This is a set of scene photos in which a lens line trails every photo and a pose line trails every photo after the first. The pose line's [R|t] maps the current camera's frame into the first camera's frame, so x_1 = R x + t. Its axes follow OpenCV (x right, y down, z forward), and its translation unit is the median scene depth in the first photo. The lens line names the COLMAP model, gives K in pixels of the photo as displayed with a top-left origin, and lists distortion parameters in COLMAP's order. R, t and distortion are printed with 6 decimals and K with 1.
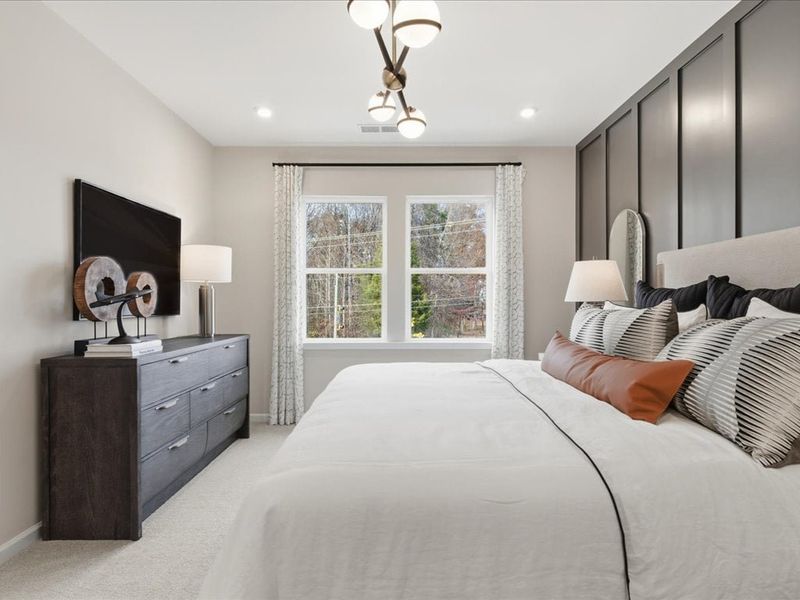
lens RADIAL K [[415.1, 0, 400.4], [0, 415.1, 302.6], [0, 0, 1]] dist [0.002913, 0.000053]
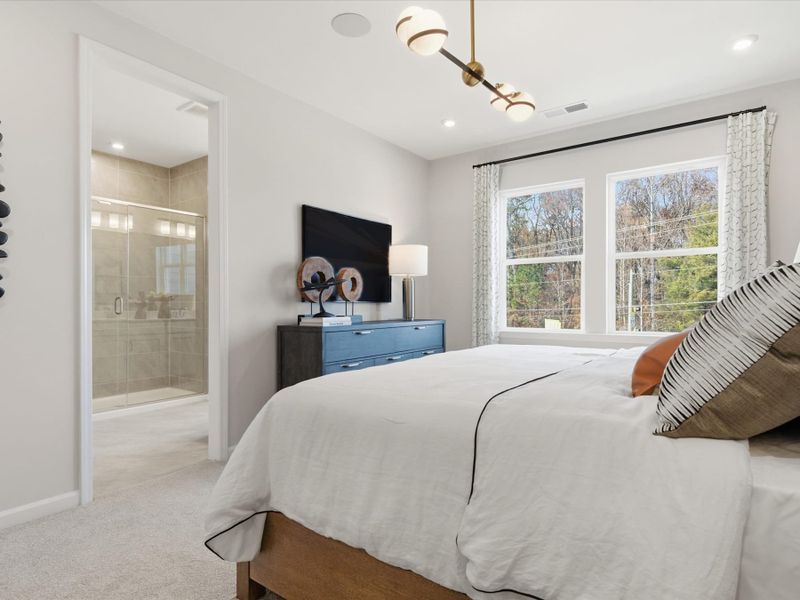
lens RADIAL K [[432.2, 0, 439.5], [0, 432.2, 300.1], [0, 0, 1]] dist [0.002713, -0.000103]
pose [[0.836787, -0.010345, -0.547430, 0.312889], [0.006097, 0.999936, -0.009578, 0.037648], [0.547494, 0.004677, 0.836797, -0.002578]]
